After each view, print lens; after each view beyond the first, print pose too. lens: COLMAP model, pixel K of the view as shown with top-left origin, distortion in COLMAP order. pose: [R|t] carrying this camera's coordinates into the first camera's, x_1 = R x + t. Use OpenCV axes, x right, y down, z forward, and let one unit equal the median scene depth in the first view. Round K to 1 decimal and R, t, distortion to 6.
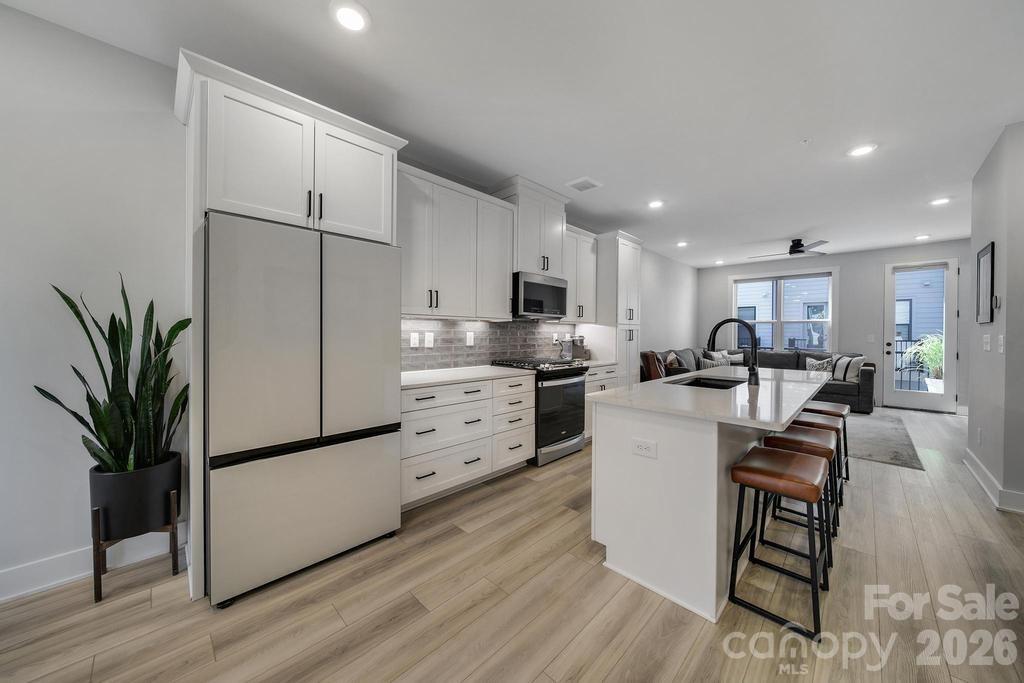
lens RADIAL K [[357.9, 0, 514.0], [0, 357.9, 335.6], [0, 0, 1]] dist [-0.005589, -0.000396]
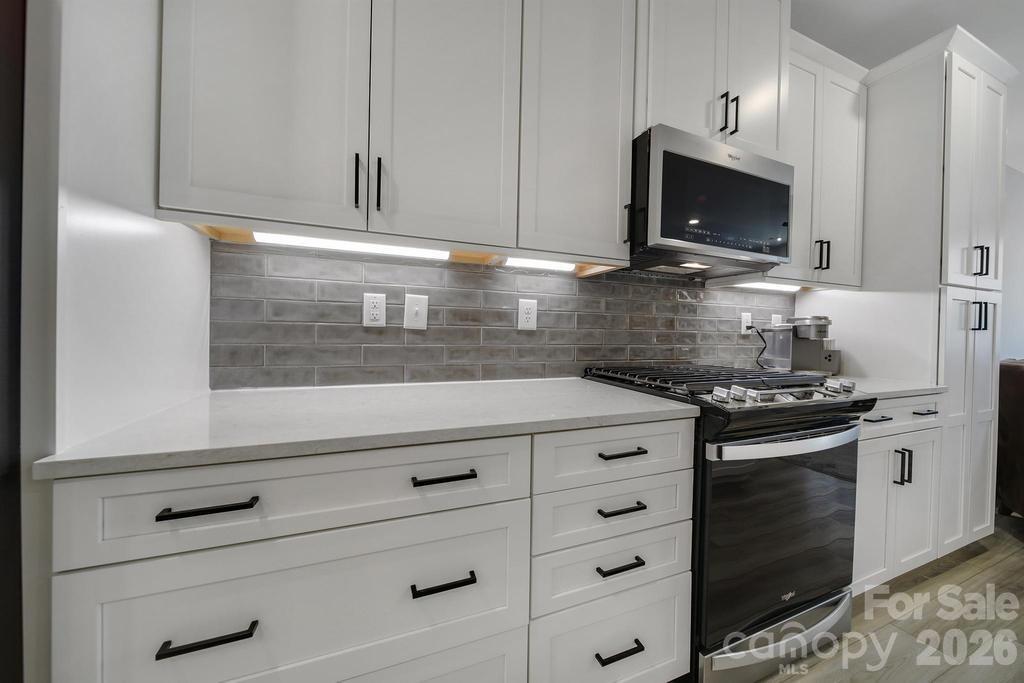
lens RADIAL K [[357.9, 0, 510.6], [0, 357.9, 333.5], [0, 0, 1]] dist [-0.005589, -0.000396]
pose [[0.914373, 0.015670, -0.404570, 0.034425], [-0.016899, 0.999857, 0.000532, 0.033539], [0.404521, 0.006351, 0.914507, 0.612527]]
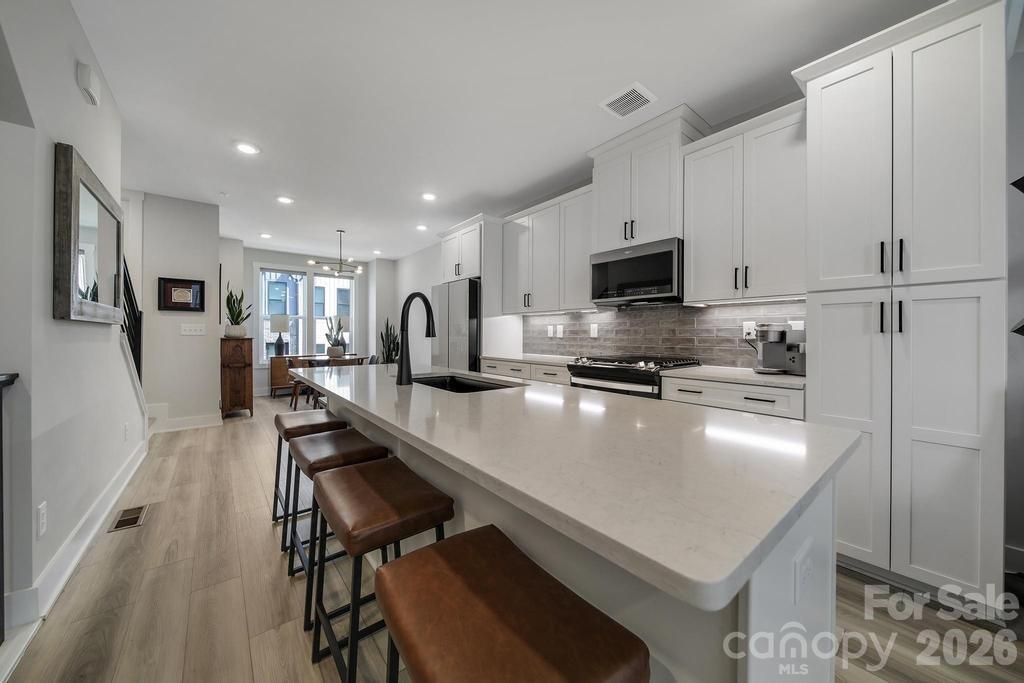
lens RADIAL K [[357.9, 0, 516.8], [0, 357.9, 337.7], [0, 0, 1]] dist [-0.005589, -0.000396]
pose [[-0.086419, 0.004286, -0.996250, 0.933192], [-0.008607, 0.999950, 0.005049, 0.026890], [0.996222, 0.009011, -0.086378, 0.891738]]
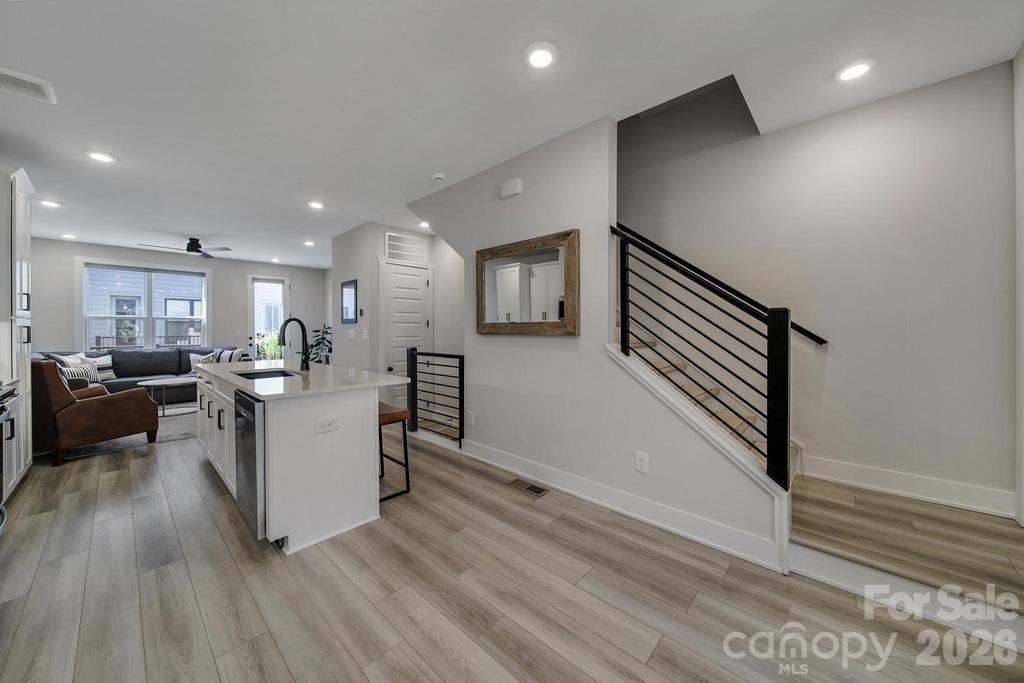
lens RADIAL K [[357.9, 0, 511.1], [0, 357.9, 330.4], [0, 0, 1]] dist [-0.005589, -0.000396]
pose [[-0.034911, -0.009454, 0.999346, -0.446493], [0.012401, 0.999874, 0.009892, -0.006125], [-0.999313, 0.012738, -0.034790, 0.211893]]
